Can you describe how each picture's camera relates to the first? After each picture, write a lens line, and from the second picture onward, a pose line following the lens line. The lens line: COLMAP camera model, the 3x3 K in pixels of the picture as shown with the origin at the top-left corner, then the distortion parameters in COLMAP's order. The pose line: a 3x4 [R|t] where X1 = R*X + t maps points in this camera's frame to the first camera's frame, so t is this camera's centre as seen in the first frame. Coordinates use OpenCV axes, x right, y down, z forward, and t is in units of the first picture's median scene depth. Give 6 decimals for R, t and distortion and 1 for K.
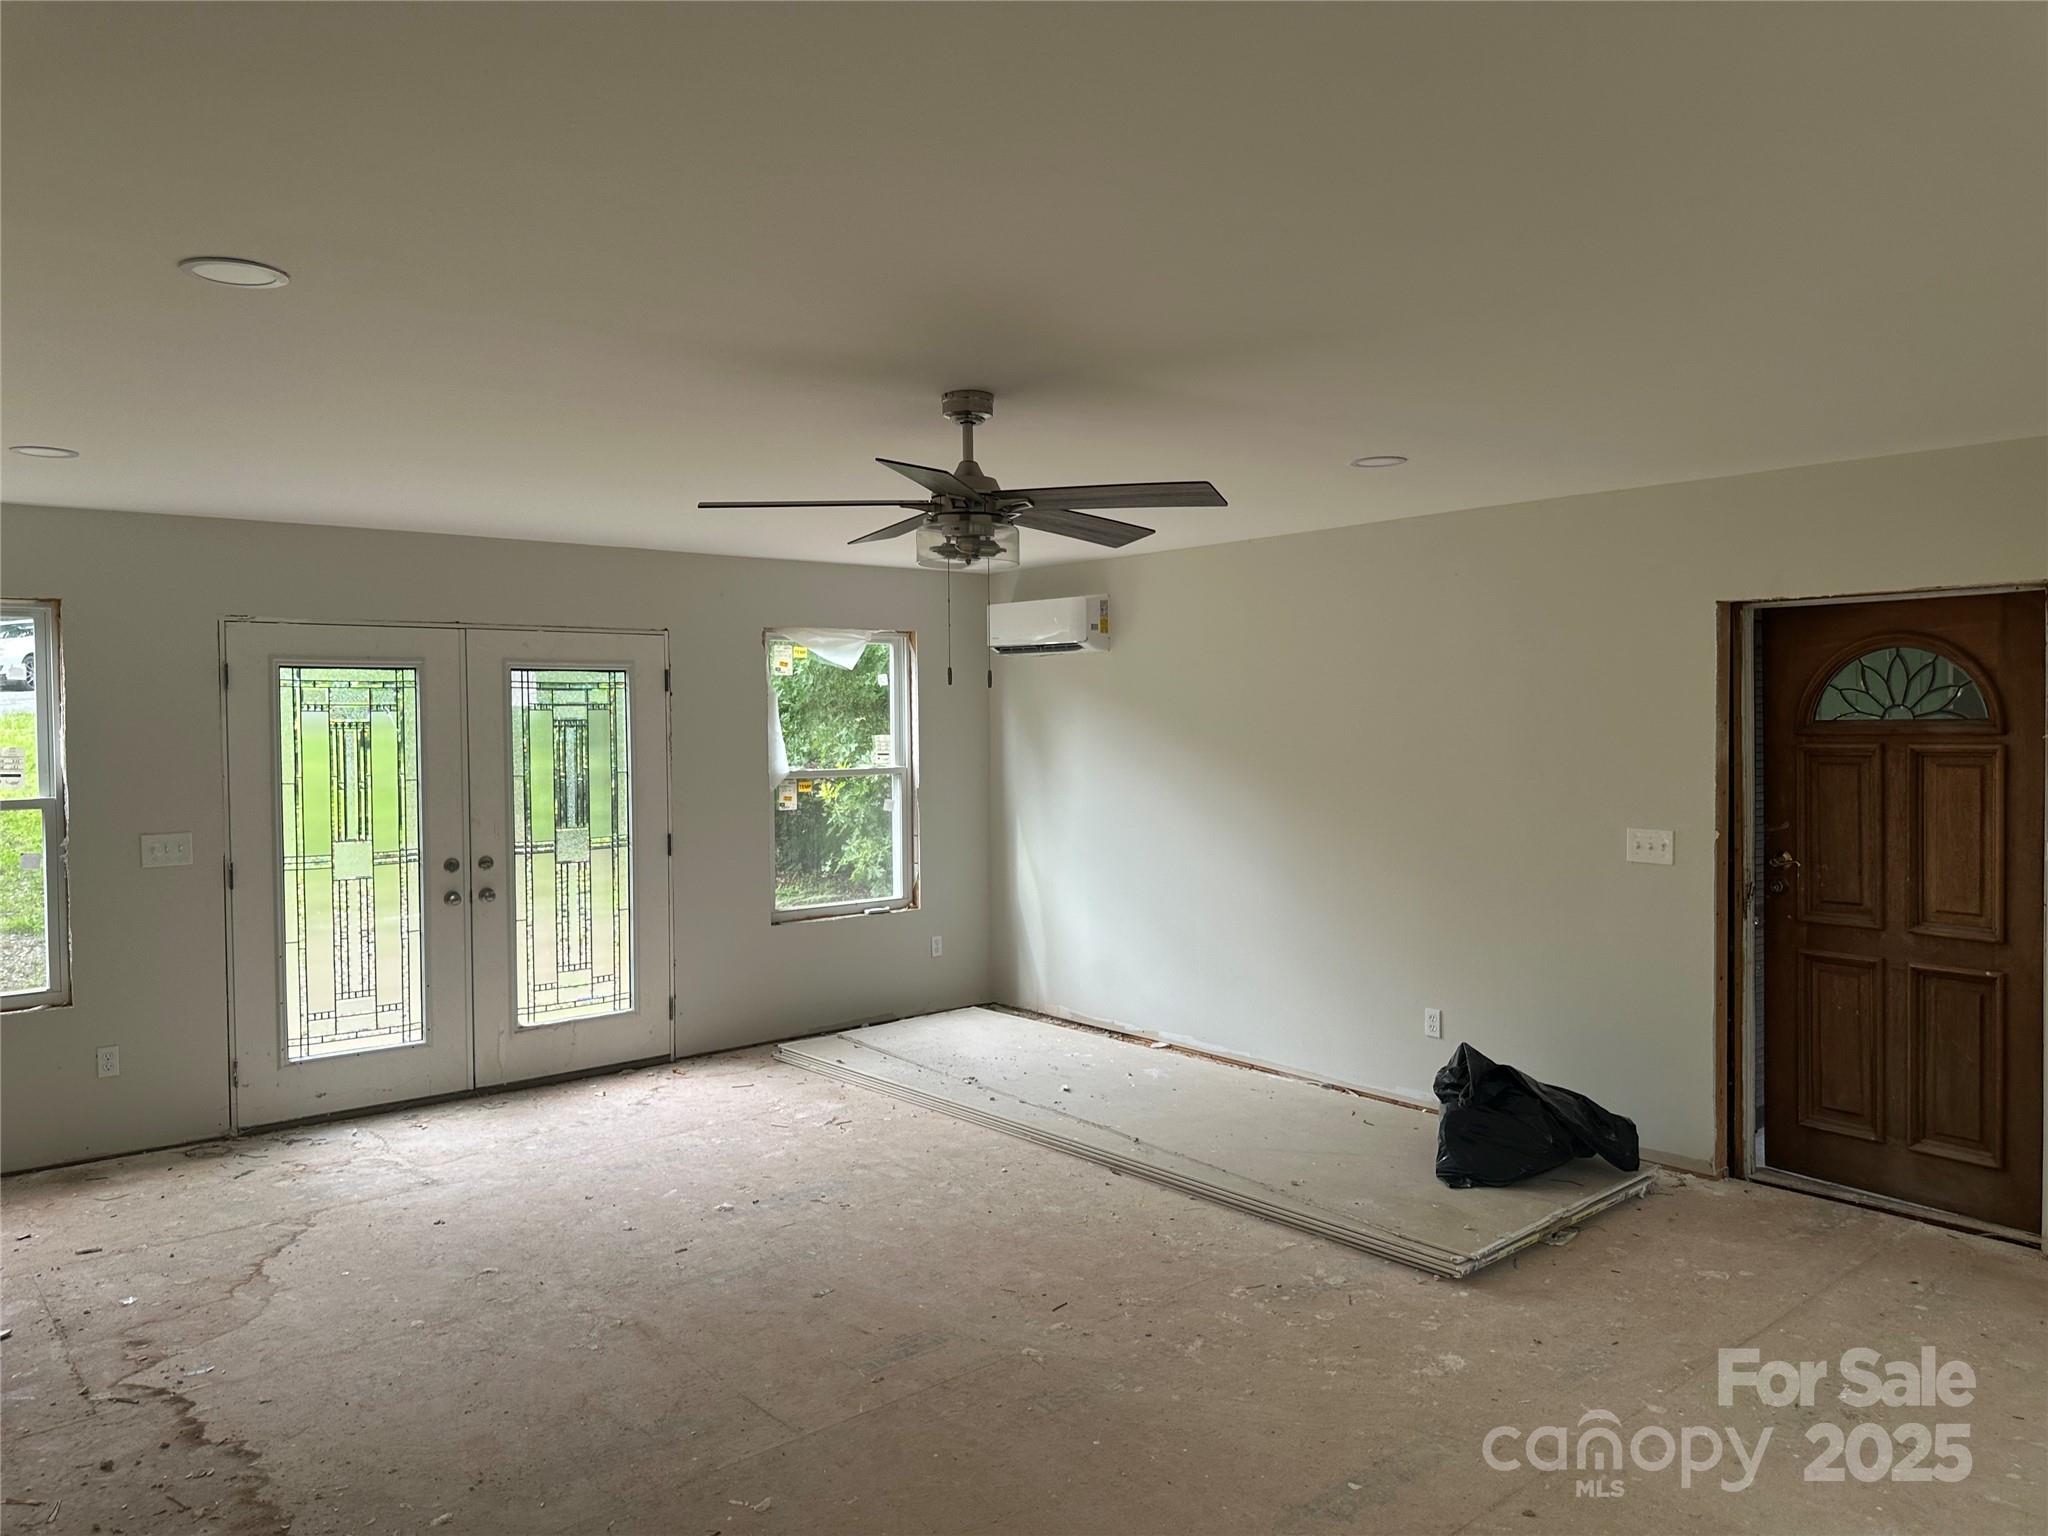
lens RADIAL K [[1443.5, 0, 1027.1], [0, 1443.5, 749.1], [0, 0, 1]] dist [-0.000962, -0.006853]
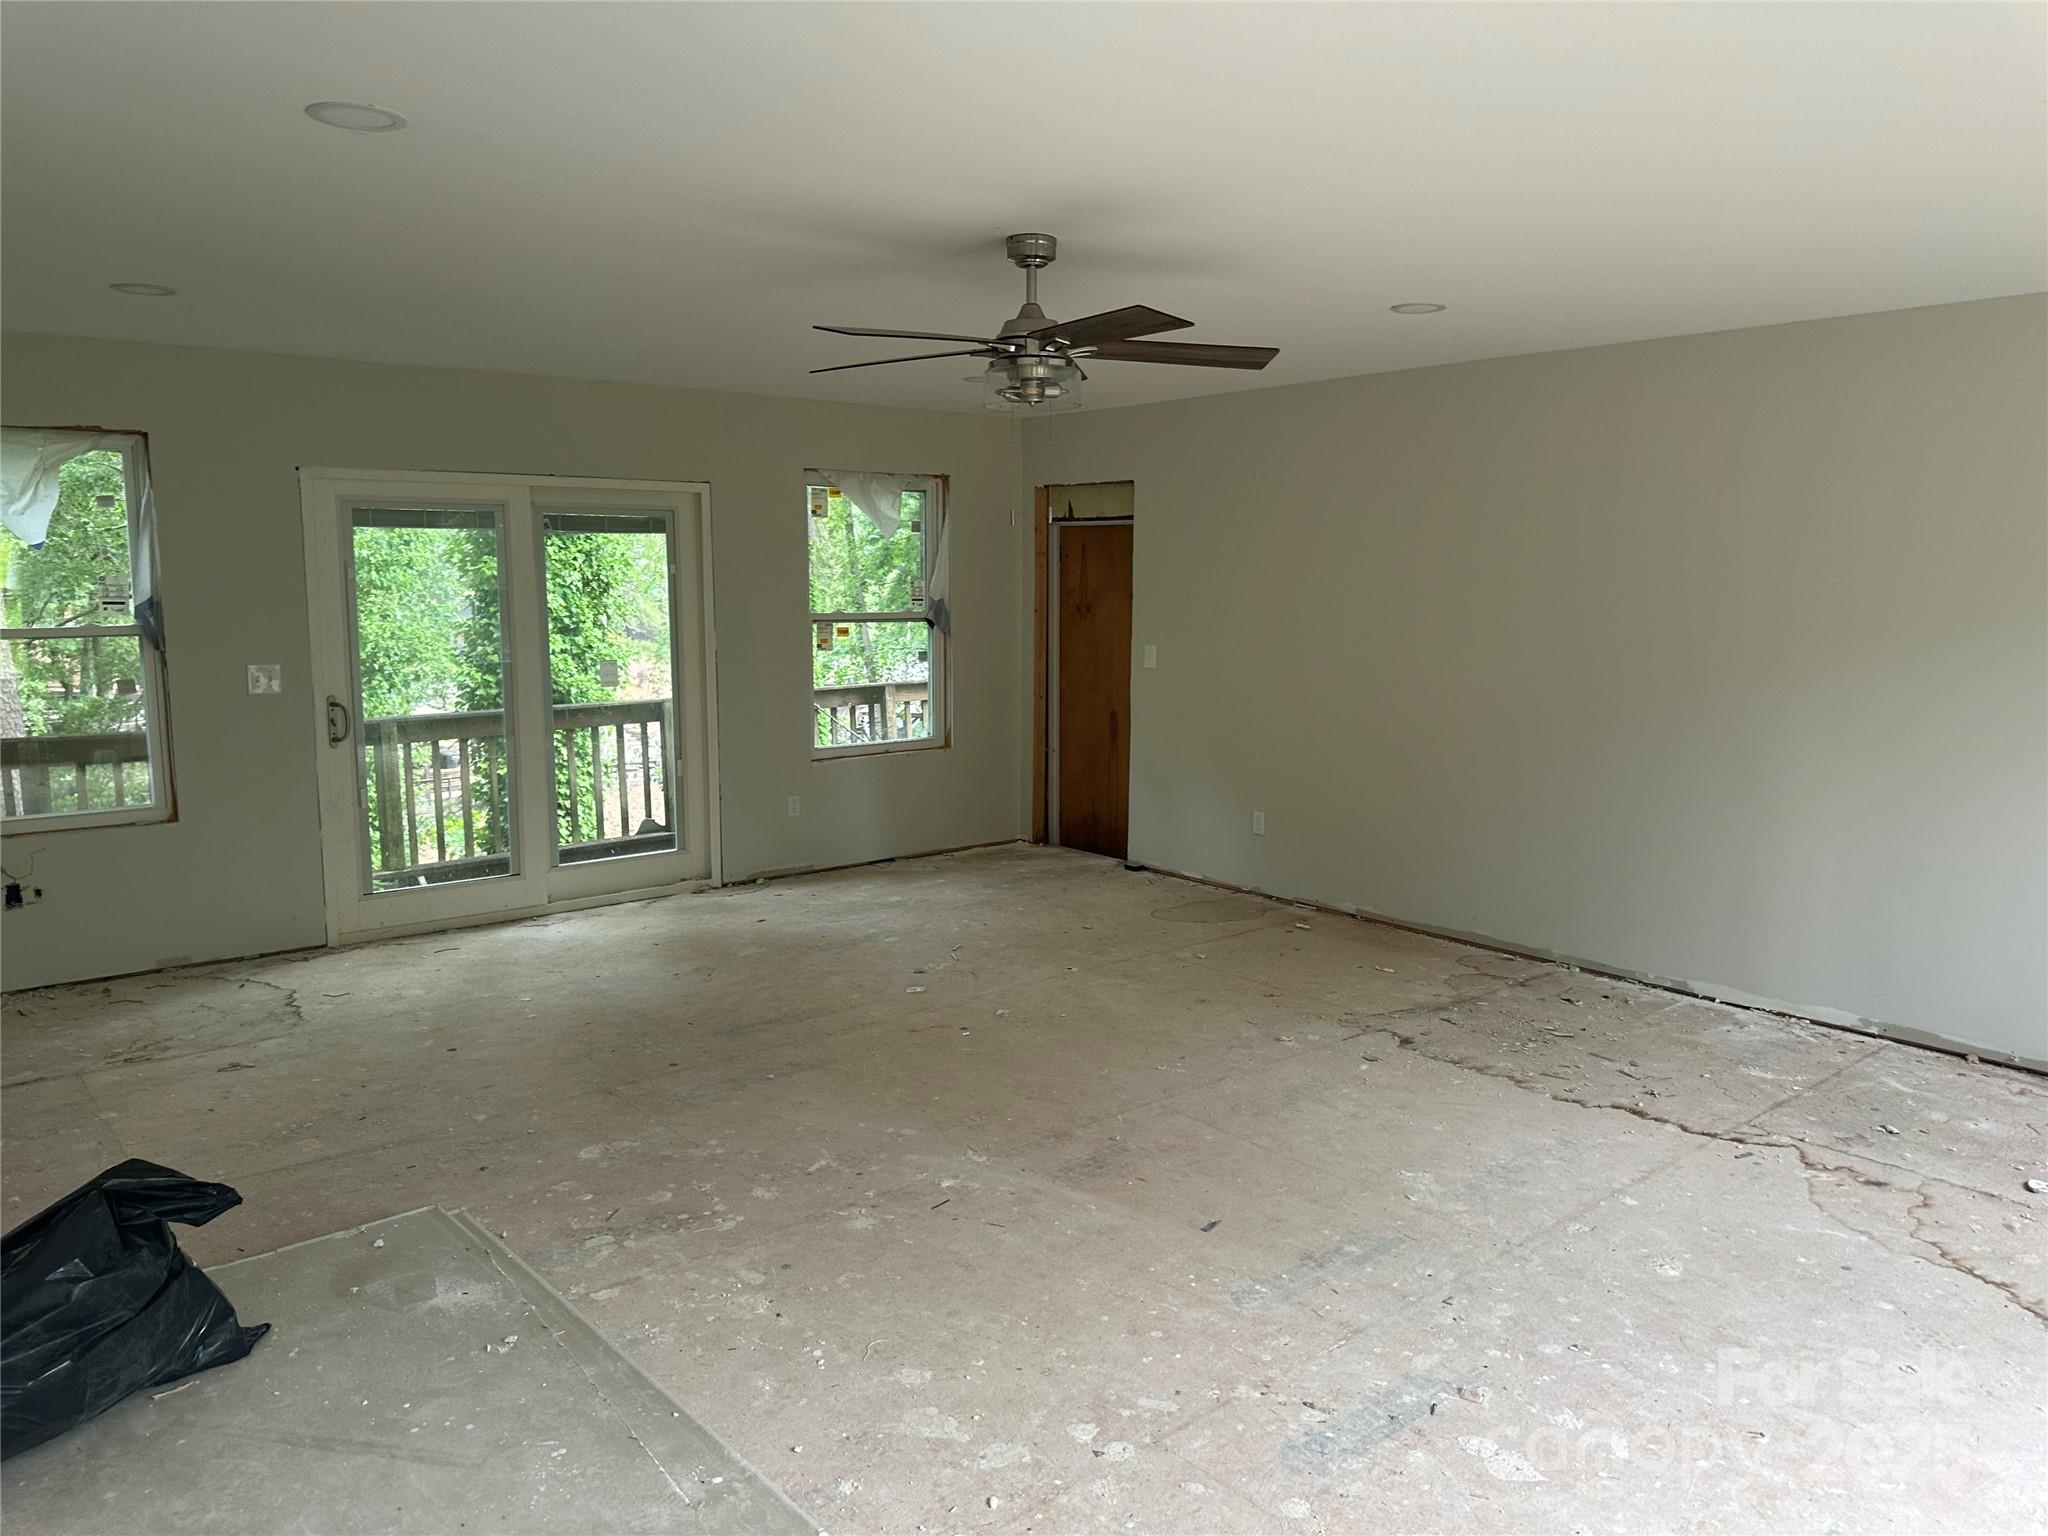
lens RADIAL K [[1430.9, 0, 1025.2], [0, 1430.9, 771.3], [0, 0, 1]] dist [0.133819, -0.229979]
pose [[-0.999945, 0.004222, 0.009579, -0.034600], [0.005779, 0.985625, 0.168849, -0.032656], [-0.008728, 0.168895, -0.985595, 1.583464]]
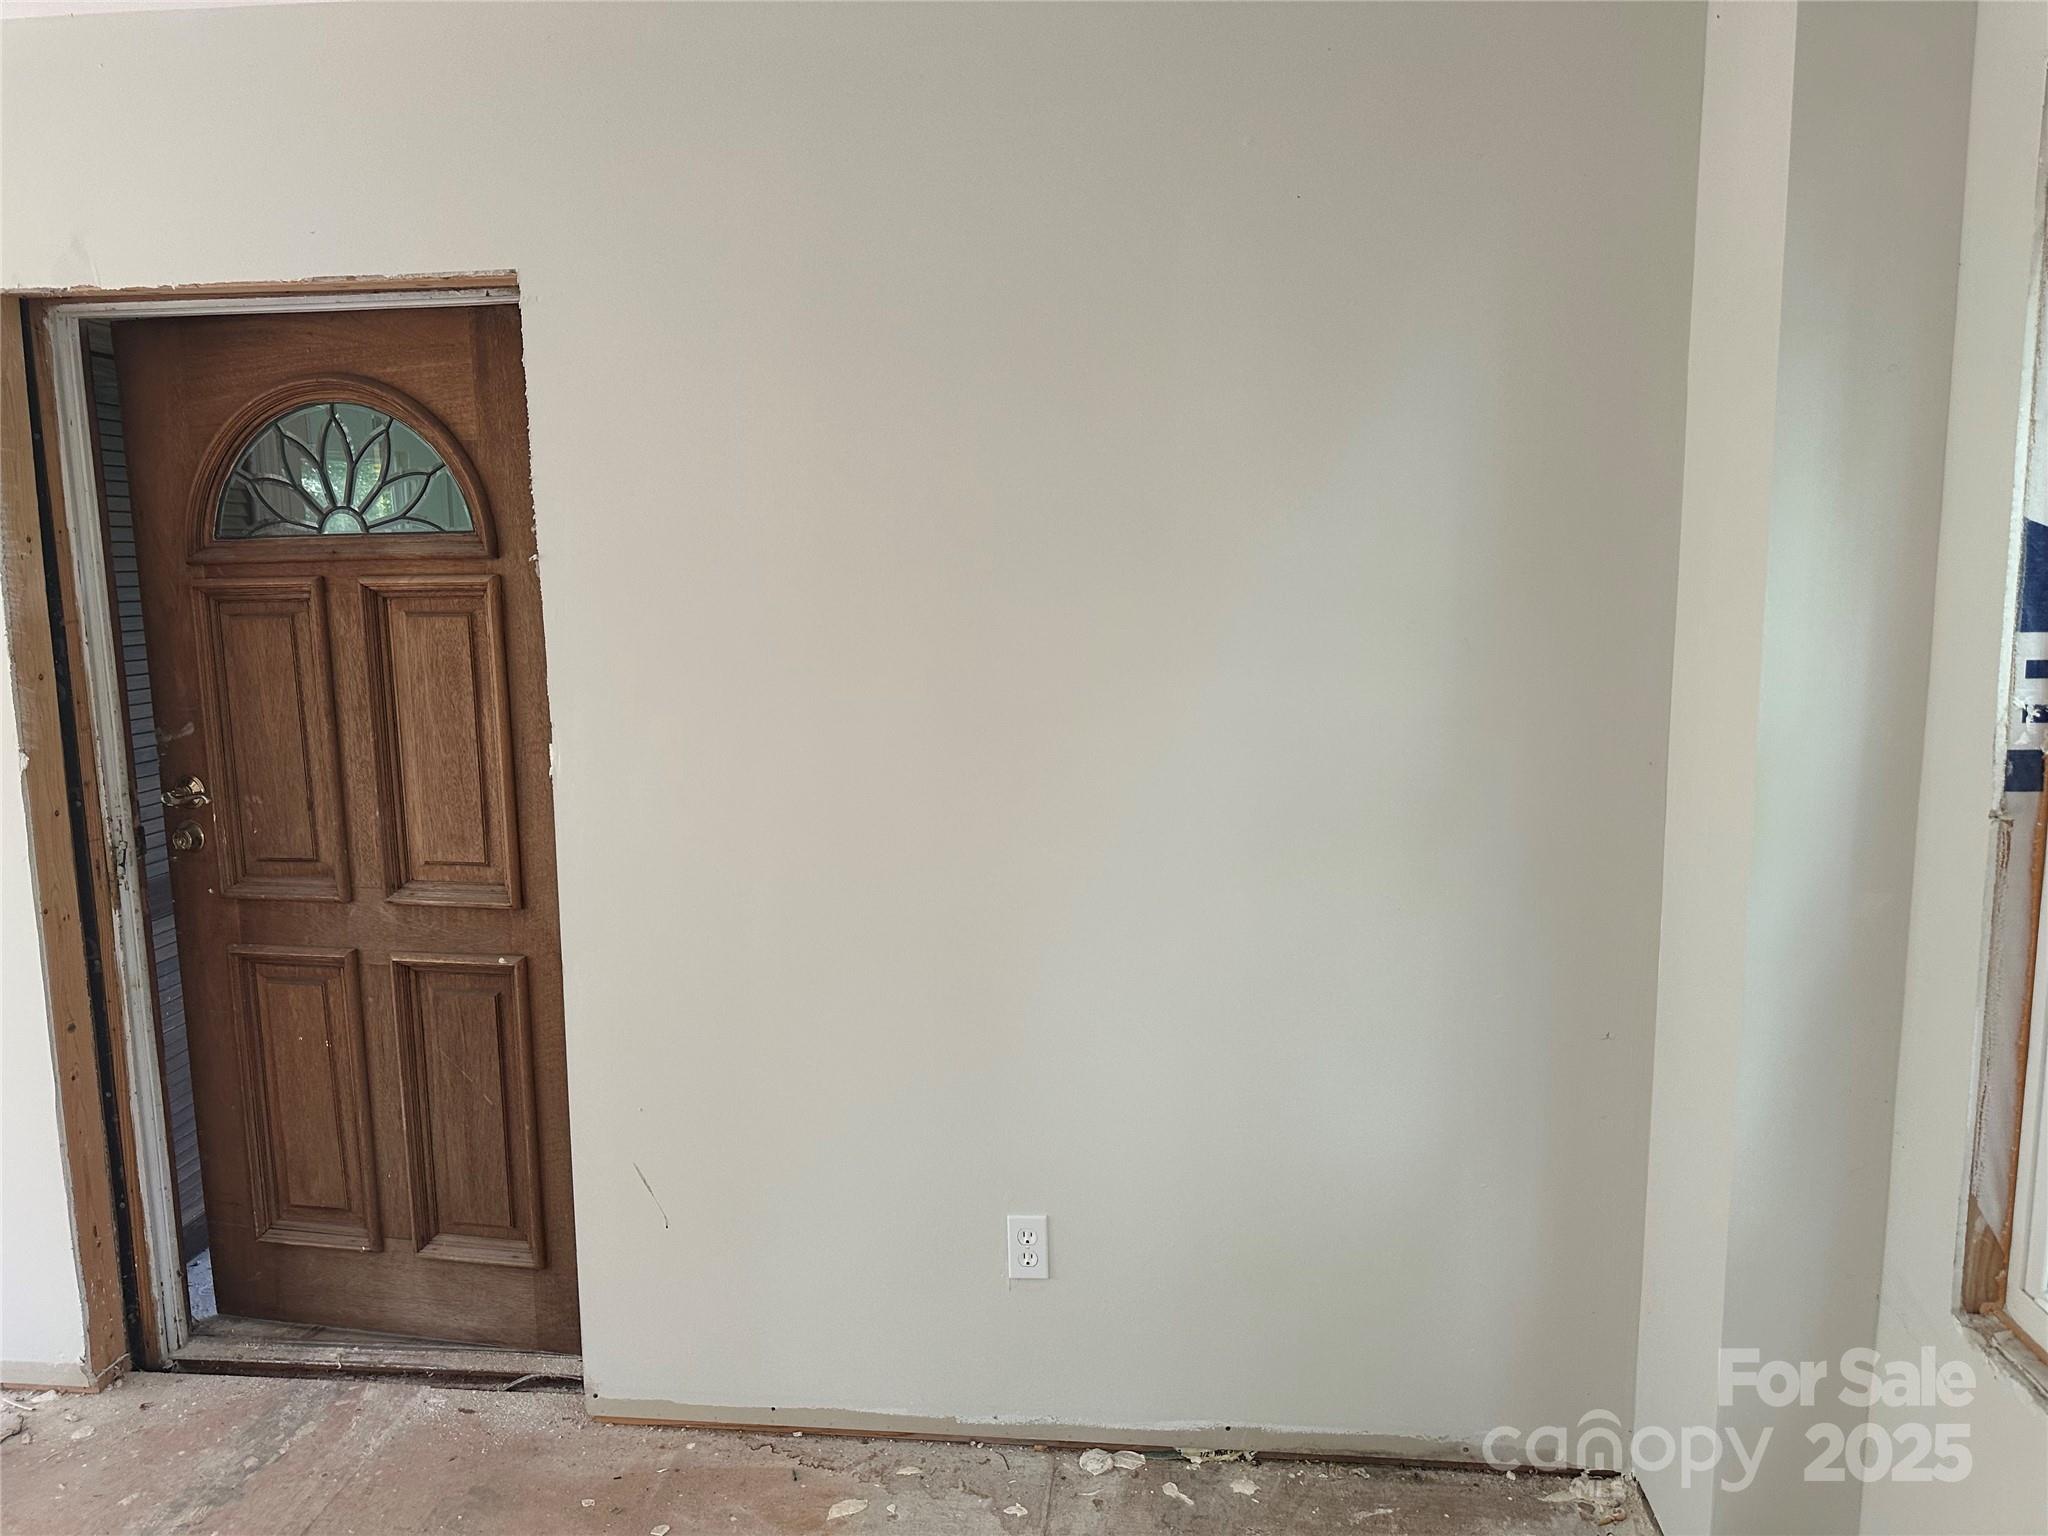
lens RADIAL K [[1443.5, 0, 1027.1], [0, 1443.5, 749.1], [0, 0, 1]] dist [-0.000962, -0.006853]
pose [[0.716627, -0.096277, 0.690779, 0.405730], [0.023350, 0.993183, 0.114201, 0.005033], [-0.697065, -0.065710, 0.713990, 0.413318]]
